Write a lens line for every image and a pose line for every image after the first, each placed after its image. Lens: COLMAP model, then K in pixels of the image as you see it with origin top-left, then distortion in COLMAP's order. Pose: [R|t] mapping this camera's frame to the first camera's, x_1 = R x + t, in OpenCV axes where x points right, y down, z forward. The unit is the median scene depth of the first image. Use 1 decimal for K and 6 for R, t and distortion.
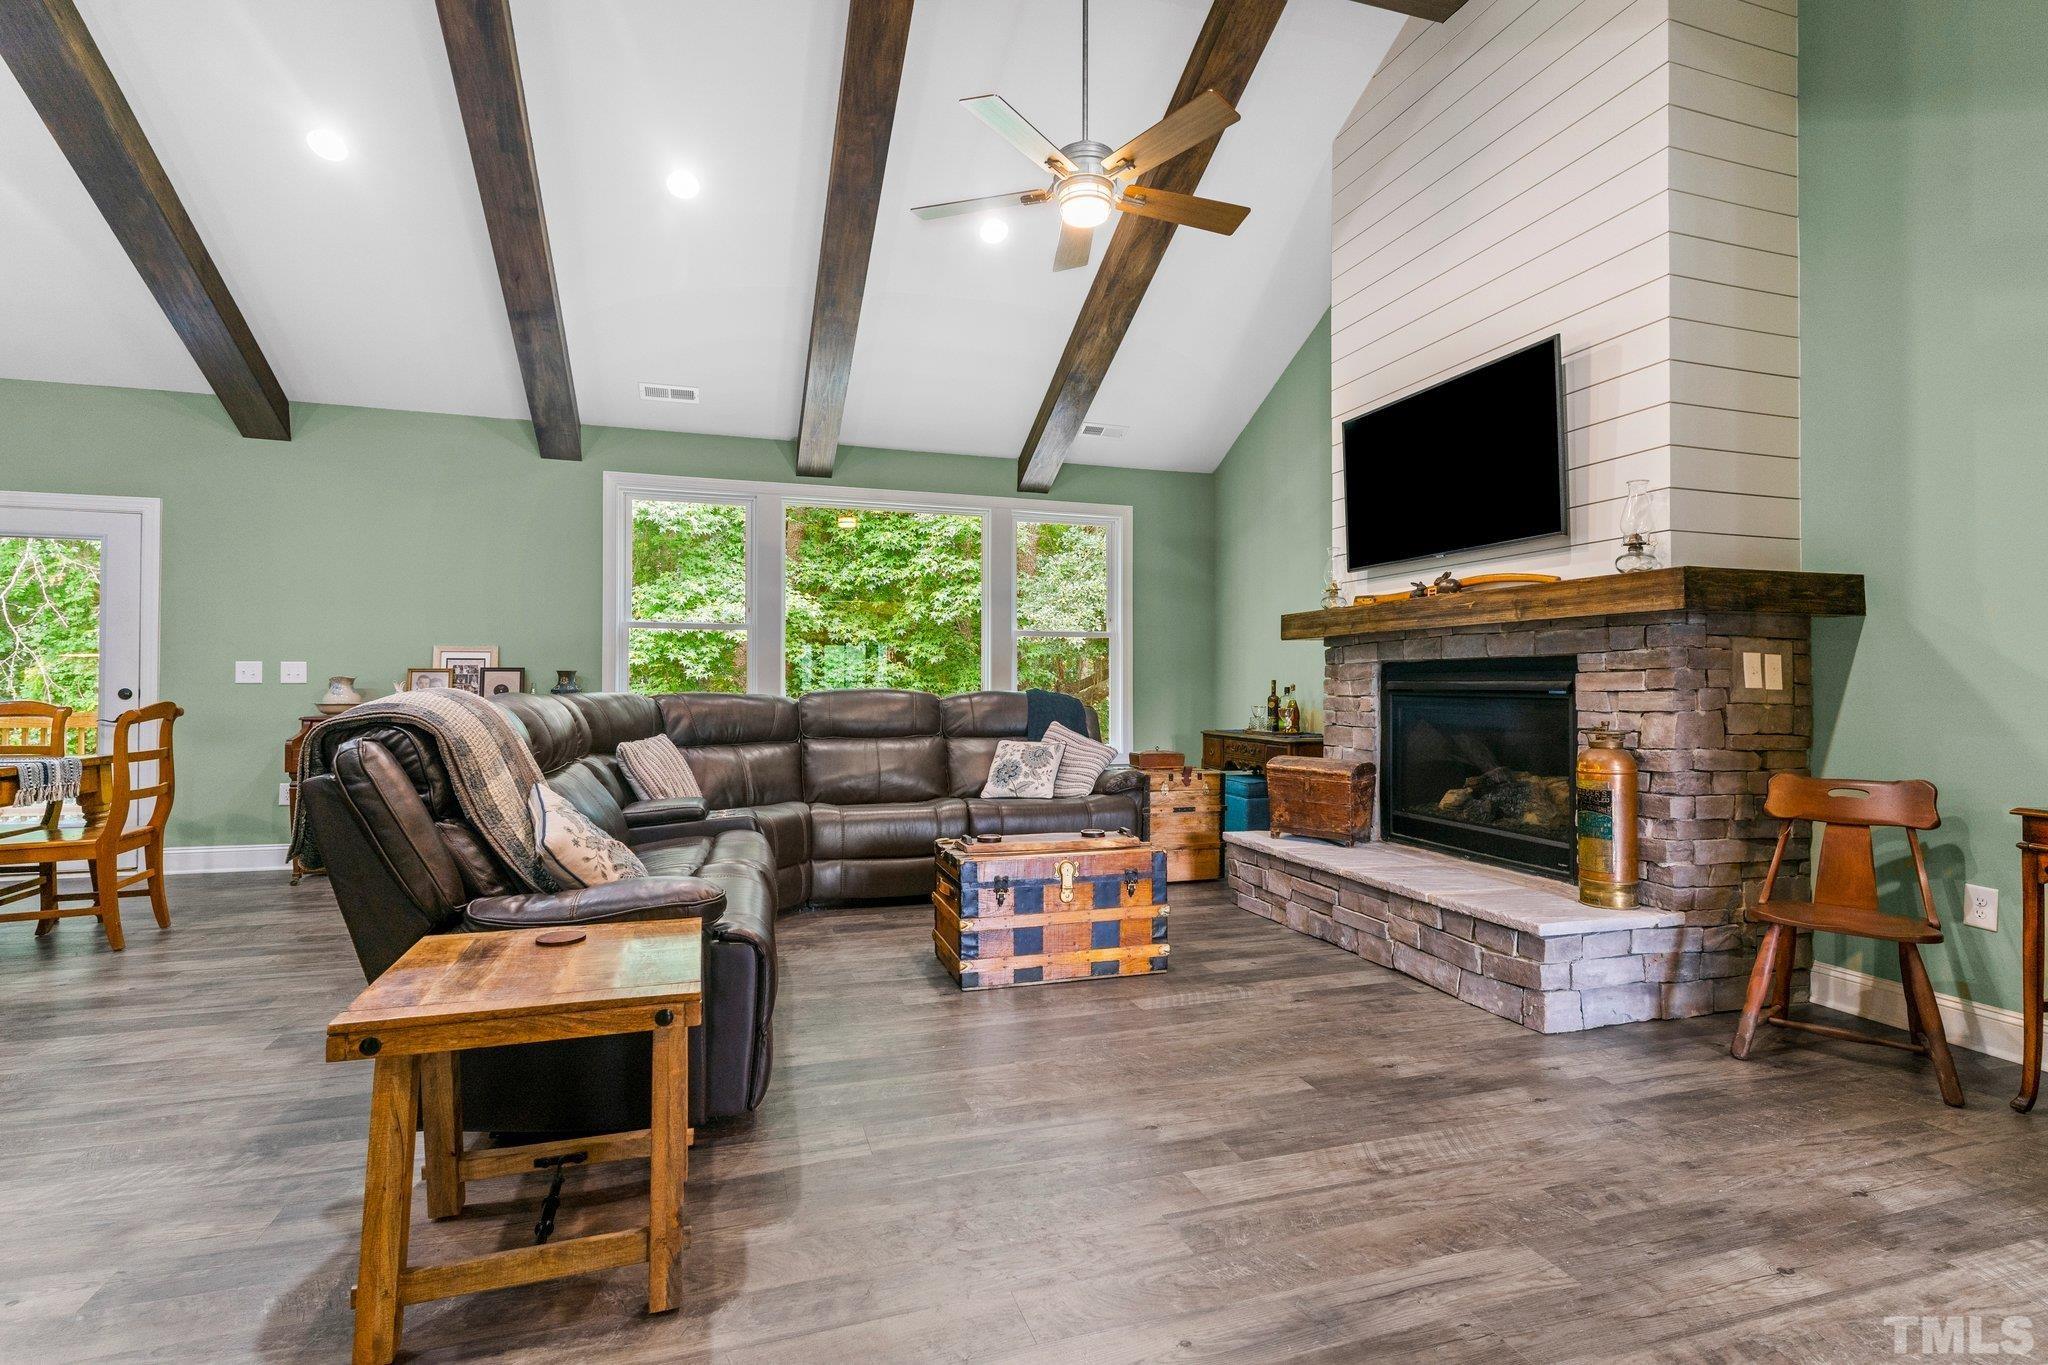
lens RADIAL K [[981.6, 0, 1025.0], [0, 981.6, 677.0], [0, 0, 1]] dist [0.000387, 0.001472]
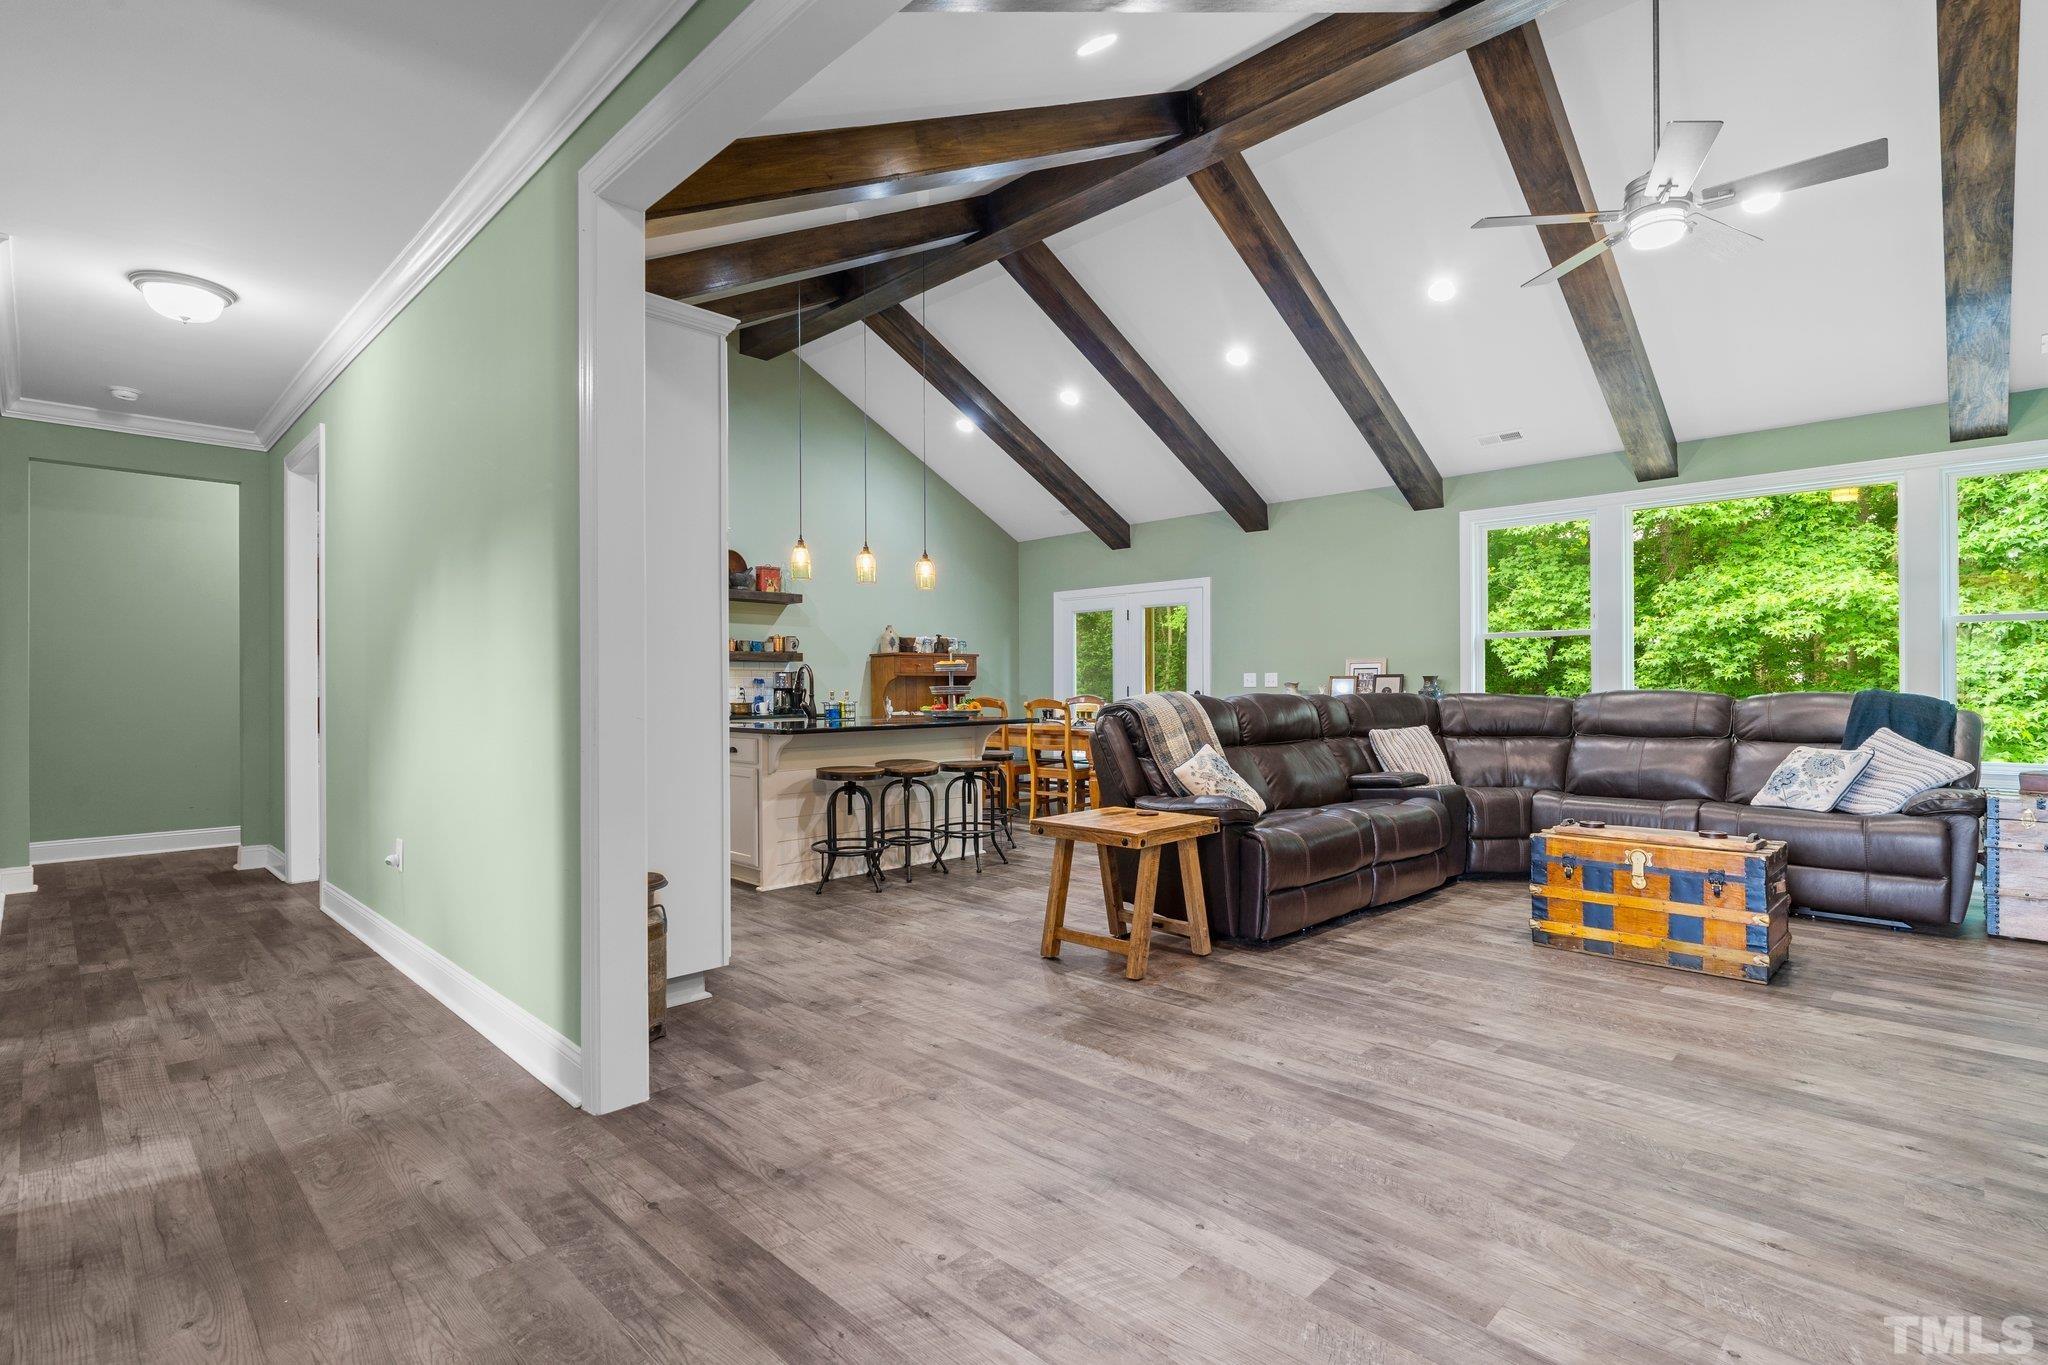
lens RADIAL K [[981.6, 0, 996.0], [0, 981.6, 686.5], [0, 0, 1]] dist [0.000387, 0.001472]
pose [[0.446231, -0.004448, -0.894907, 0.591152], [0.012593, 0.999920, 0.001309, -0.001825], [0.894829, -0.011854, 0.446251, -0.090280]]
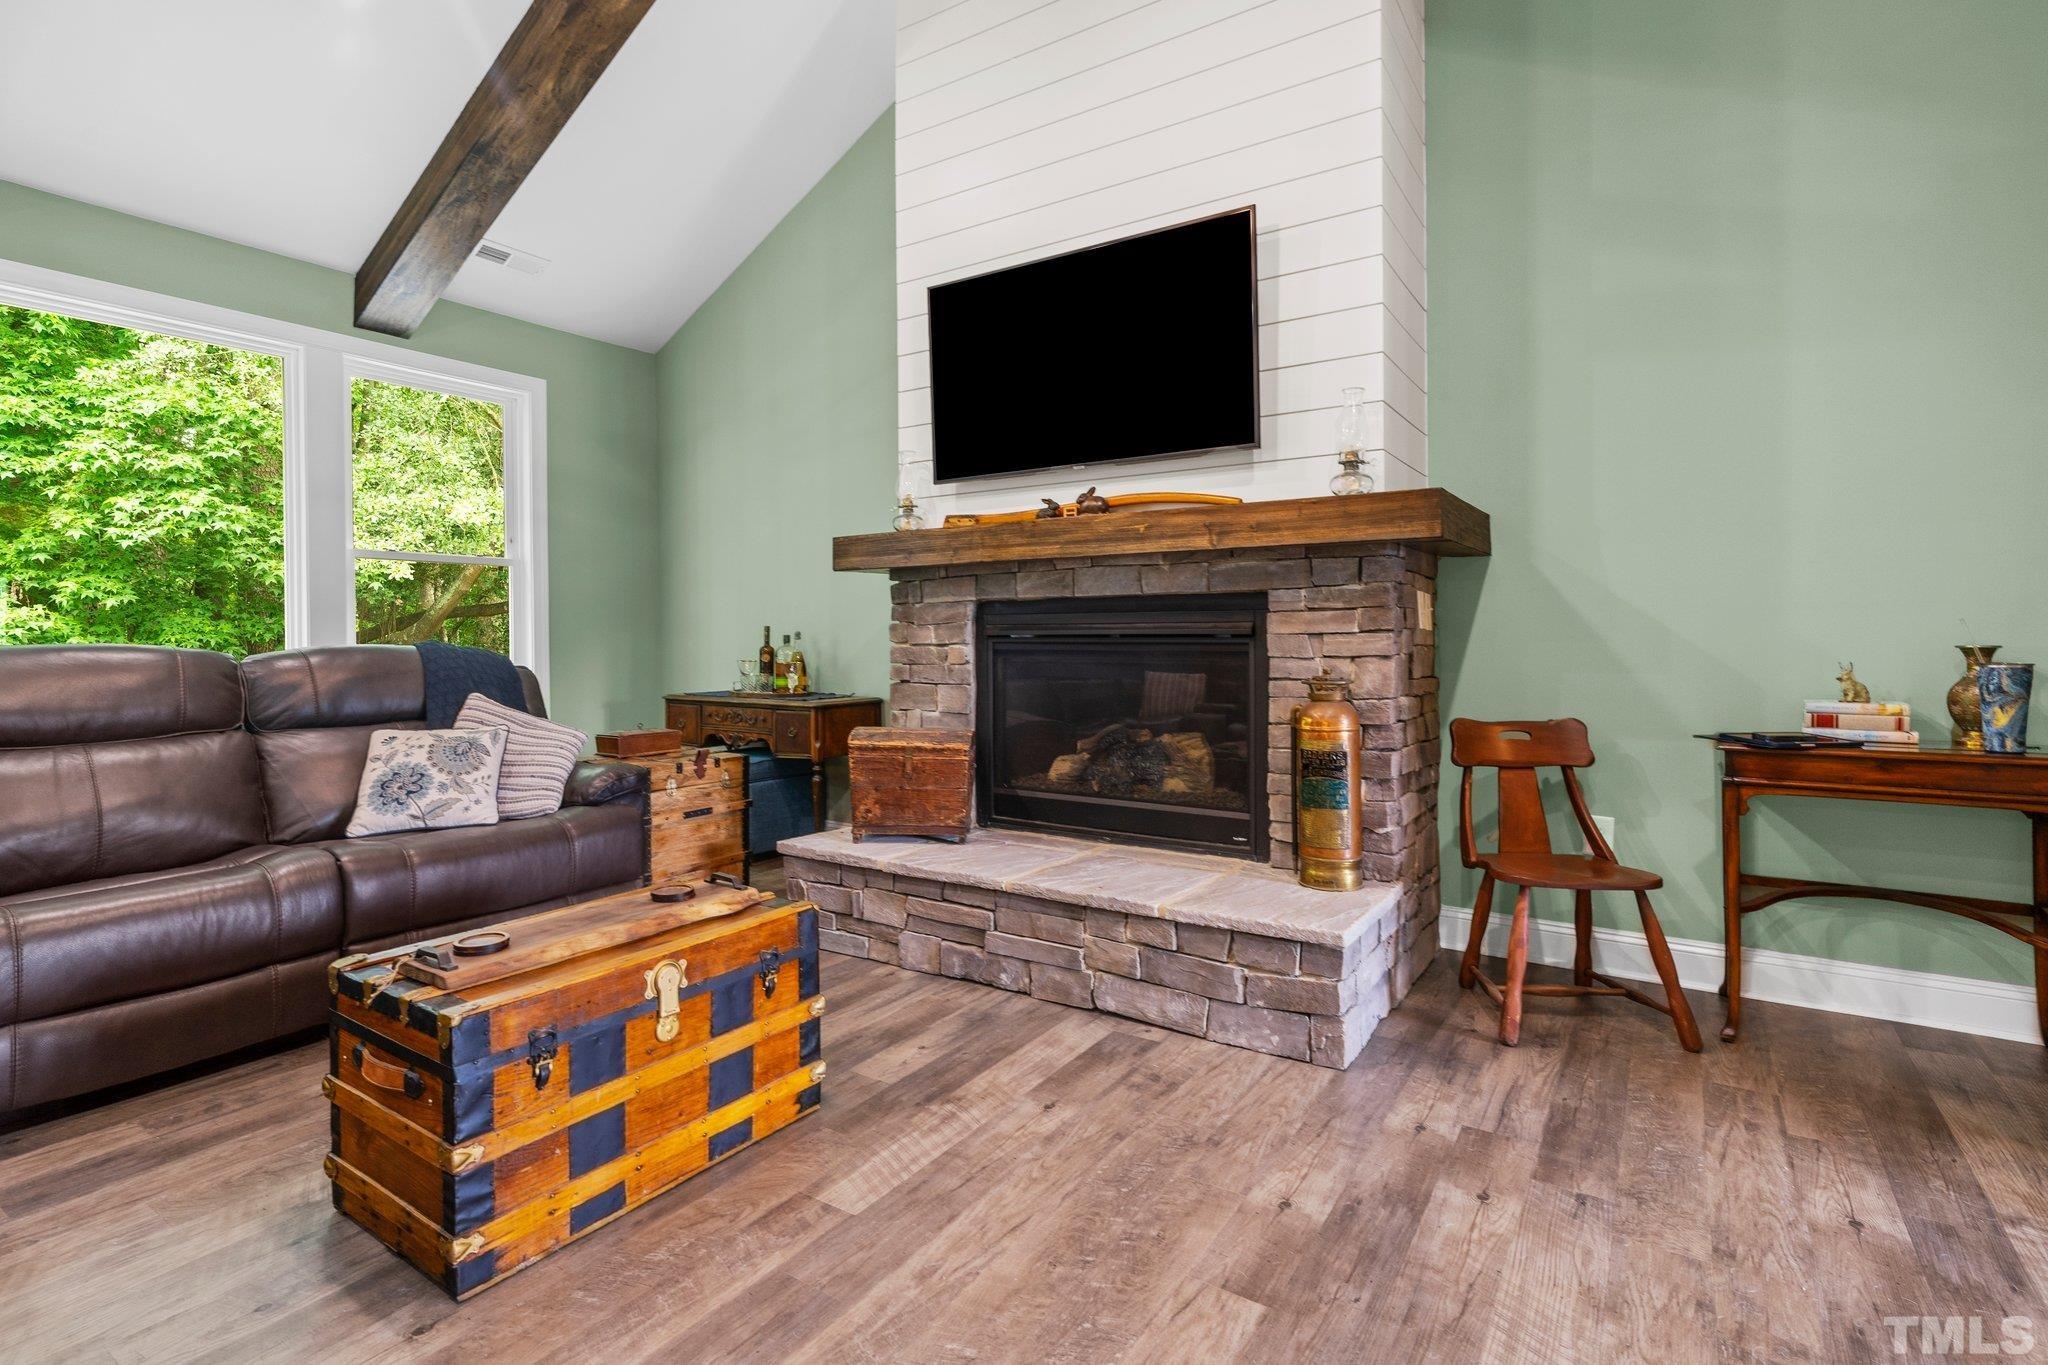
lens RADIAL K [[981.6, 0, 1010.8], [0, 981.6, 641.2], [0, 0, 1]] dist [0.000387, 0.001472]
pose [[0.782164, -0.012098, 0.622955, -0.119216], [0.003579, 0.999882, 0.014925, 0.005985], [-0.623062, -0.009445, 0.782116, 0.404782]]
